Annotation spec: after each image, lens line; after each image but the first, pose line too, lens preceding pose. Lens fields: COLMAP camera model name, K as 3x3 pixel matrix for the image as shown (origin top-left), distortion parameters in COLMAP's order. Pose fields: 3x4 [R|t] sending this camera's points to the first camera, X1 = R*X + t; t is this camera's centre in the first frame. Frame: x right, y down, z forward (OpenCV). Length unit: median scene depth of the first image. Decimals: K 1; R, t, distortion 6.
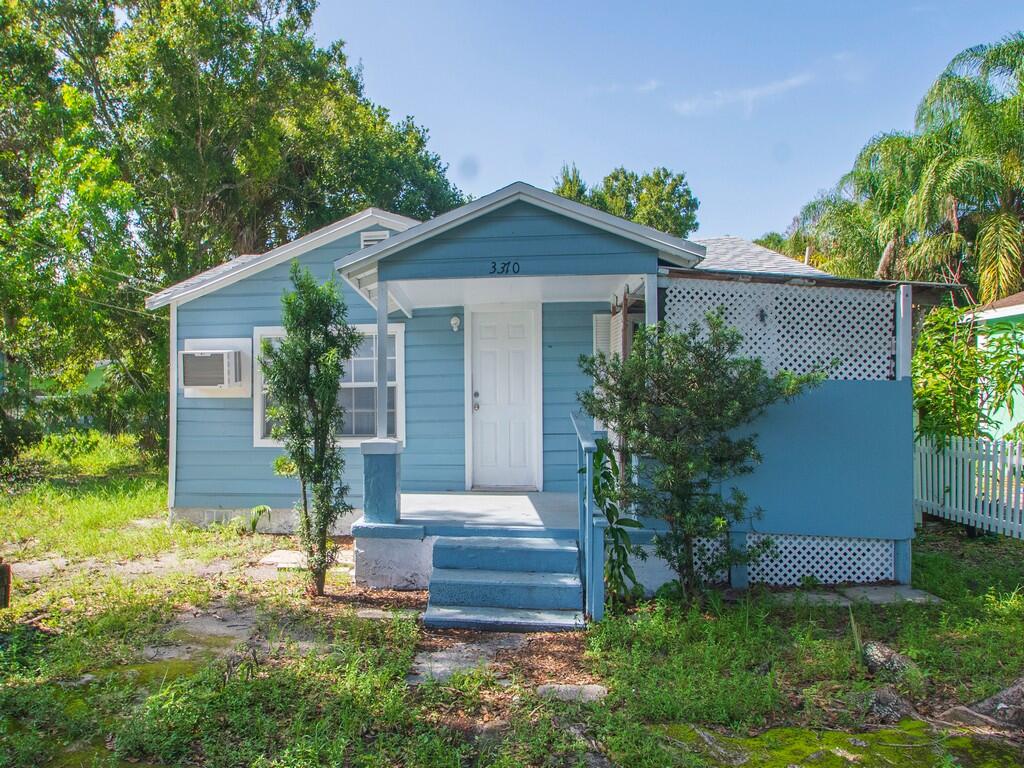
lens RADIAL K [[754.5, 0, 465.6], [0, 754.5, 390.7], [0, 0, 1]] dist [0.000362, 0.005907]
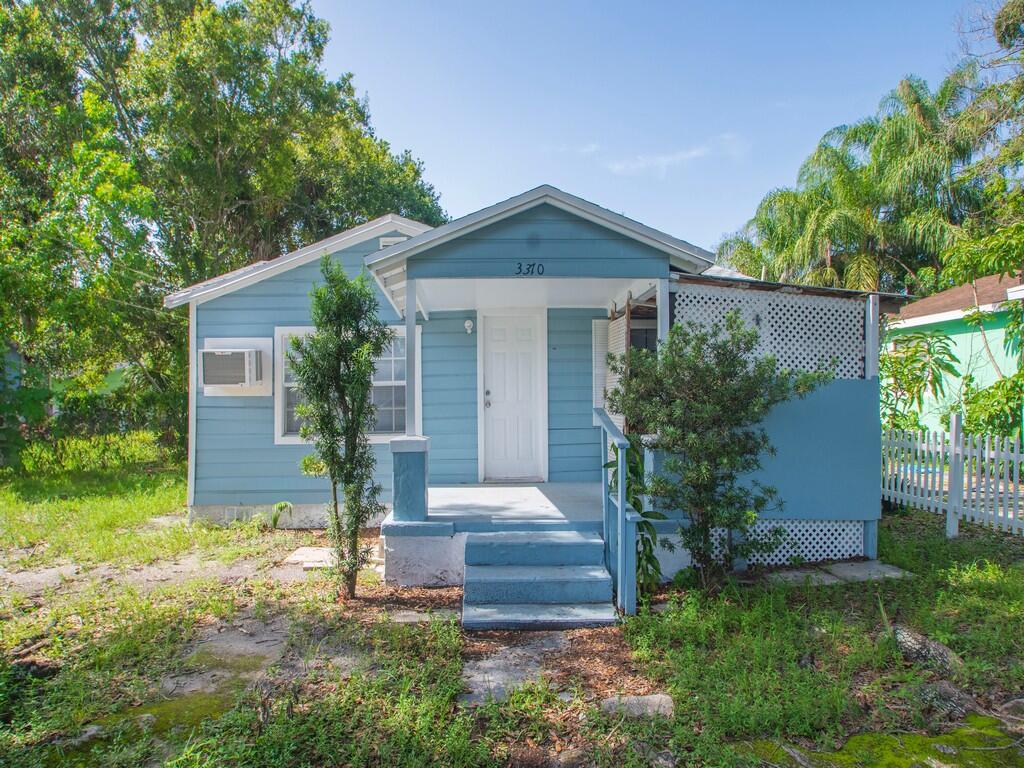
lens RADIAL K [[608.8, 0, 504.4], [0, 608.8, 391.7], [0, 0, 1]] dist [-0.015474, -0.003978]
pose [[0.994074, -0.001333, 0.108699, -0.062511], [0.001324, 0.999999, 0.000155, 0.003804], [-0.108699, -0.000010, 0.994075, 0.153714]]
